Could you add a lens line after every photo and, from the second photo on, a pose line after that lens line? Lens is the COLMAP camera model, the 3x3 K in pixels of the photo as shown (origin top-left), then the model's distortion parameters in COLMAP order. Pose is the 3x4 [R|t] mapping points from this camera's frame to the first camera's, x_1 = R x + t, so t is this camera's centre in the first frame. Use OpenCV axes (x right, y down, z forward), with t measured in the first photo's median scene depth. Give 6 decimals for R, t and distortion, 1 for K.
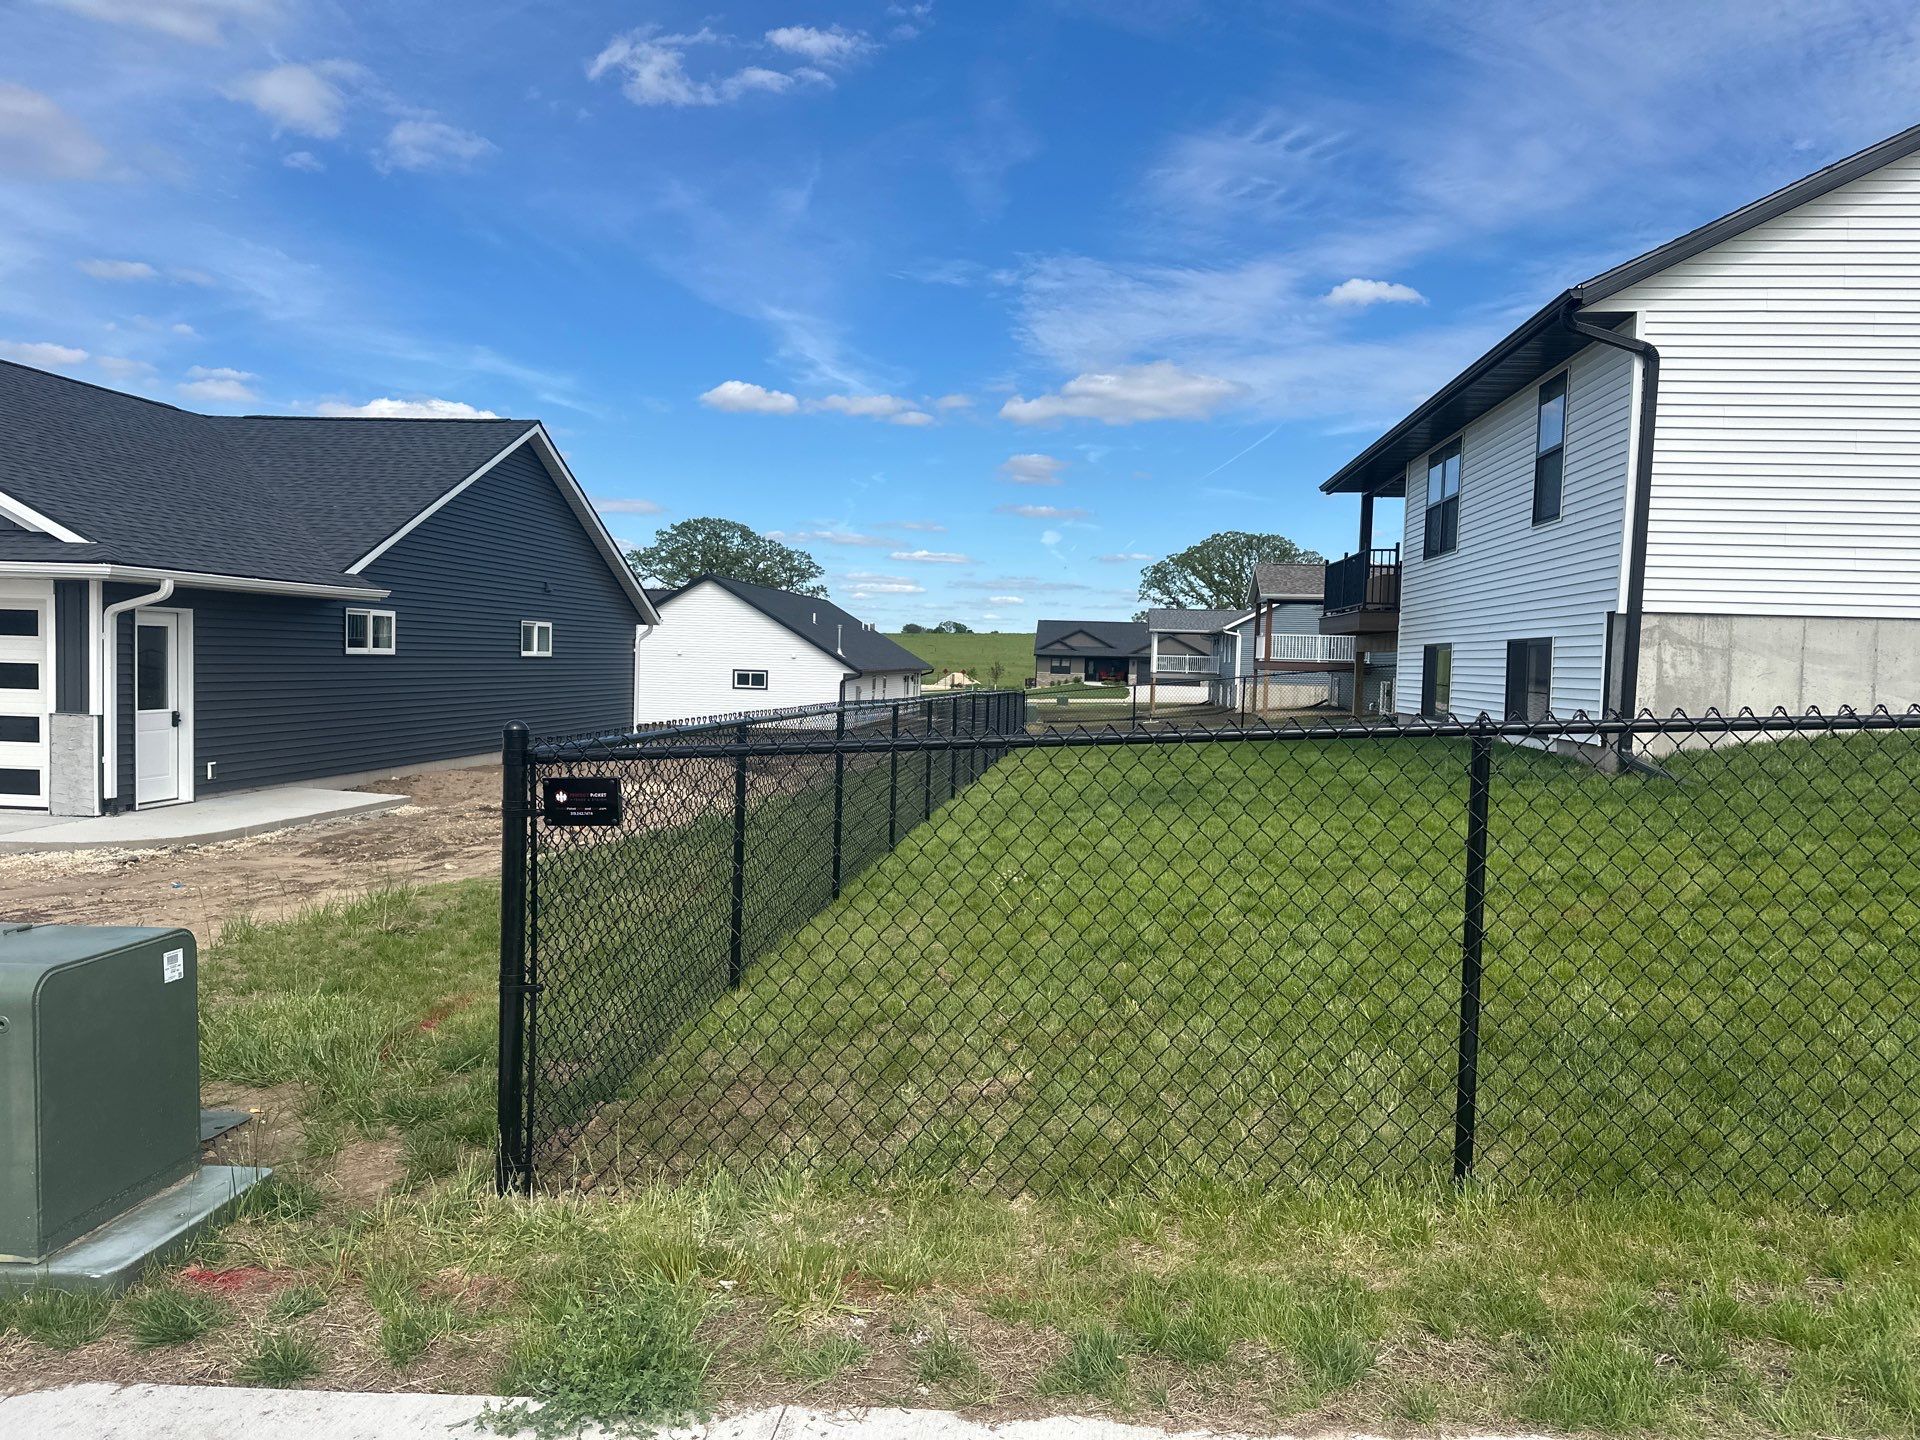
lens RADIAL K [[1347.9, 0, 997.5], [0, 1347.9, 710.3], [0, 0, 1]] dist [0.138365, -0.162932]
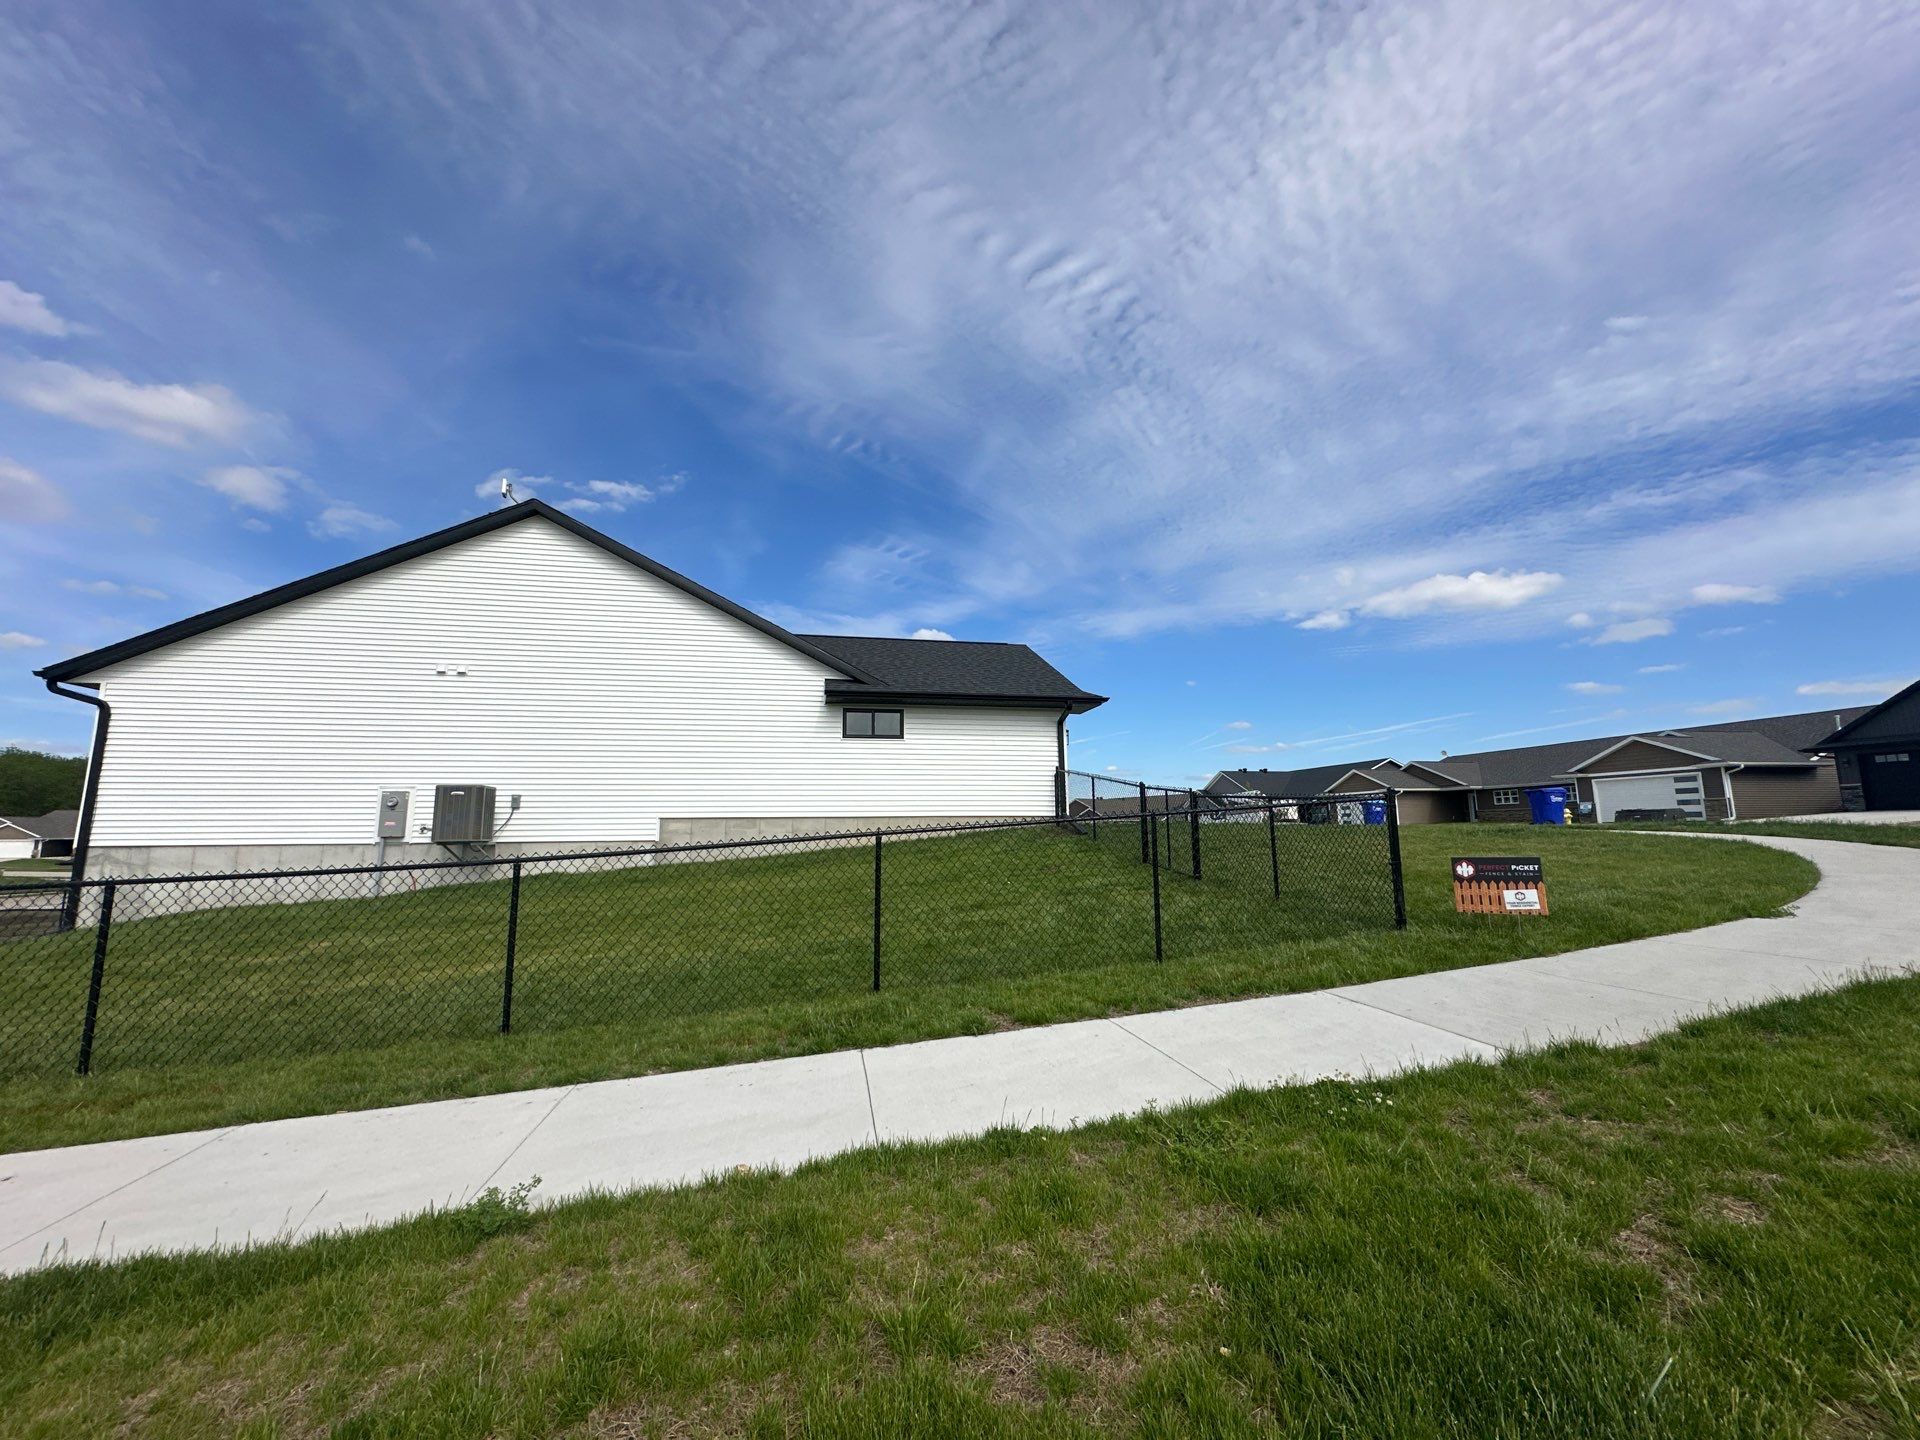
lens RADIAL K [[779.3, 0, 979.4], [0, 779.3, 761.8], [0, 0, 1]] dist [-0.003424, 0.000415]
pose [[0.959116, -0.009495, 0.282856, 1.088145], [0.044959, 0.991857, -0.119154, -0.006601], [-0.279421, 0.126999, 0.951733, -0.249621]]
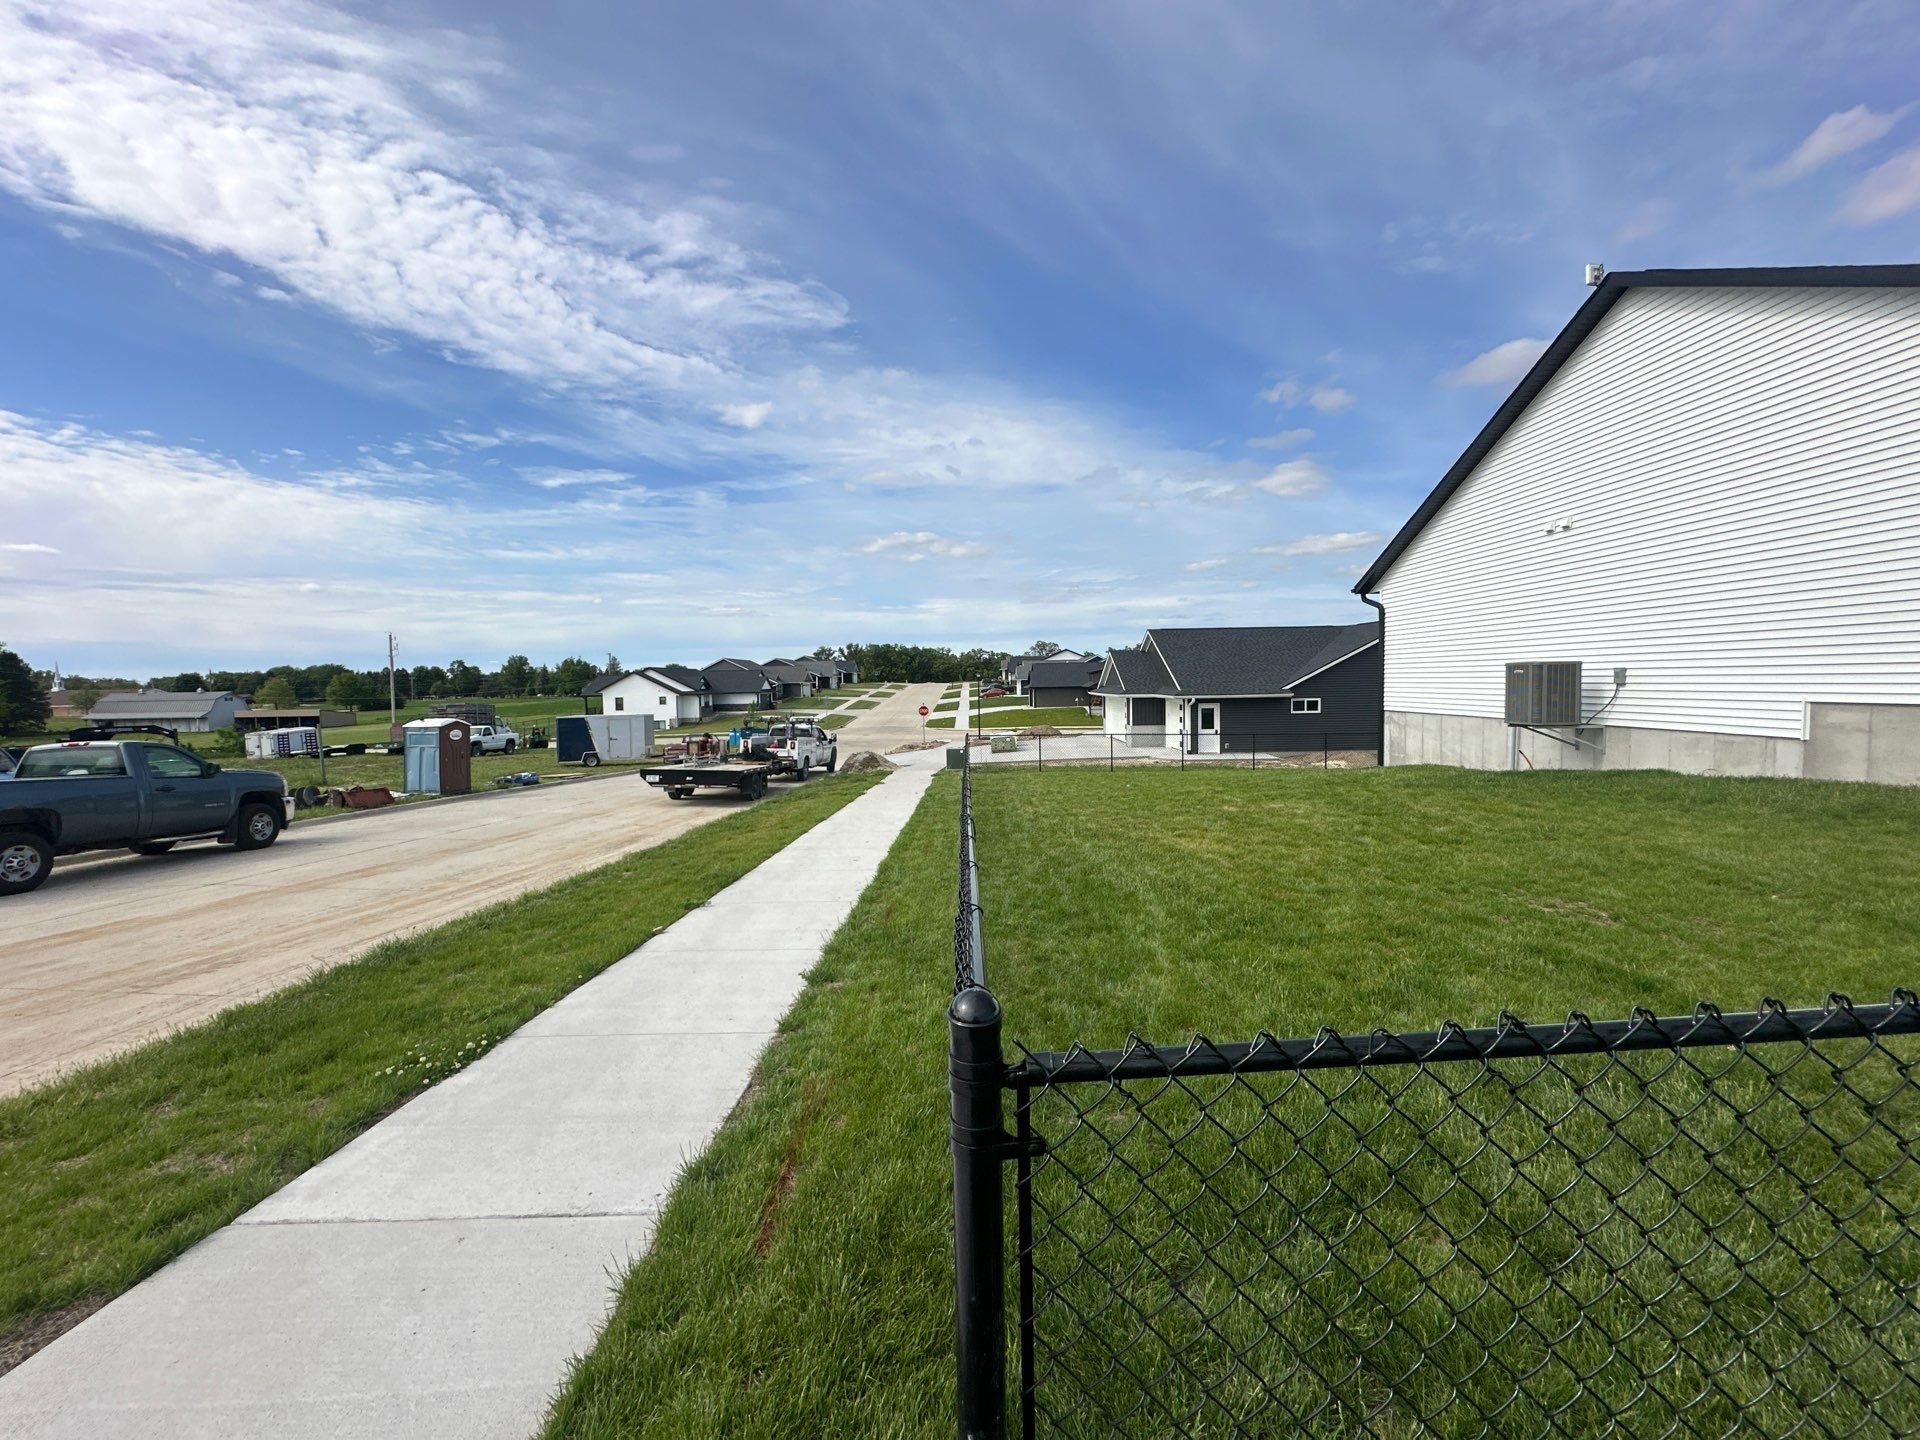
lens RADIAL K [[765.6, 0, 965.5], [0, 765.6, 724.6], [0, 0, 1]] dist [-0.001488, -0.000459]
pose [[0.072994, 0.027546, -0.996952, 1.505694], [-0.009897, 0.999589, 0.026894, -0.062802], [0.997283, 0.007903, 0.073237, 0.123866]]
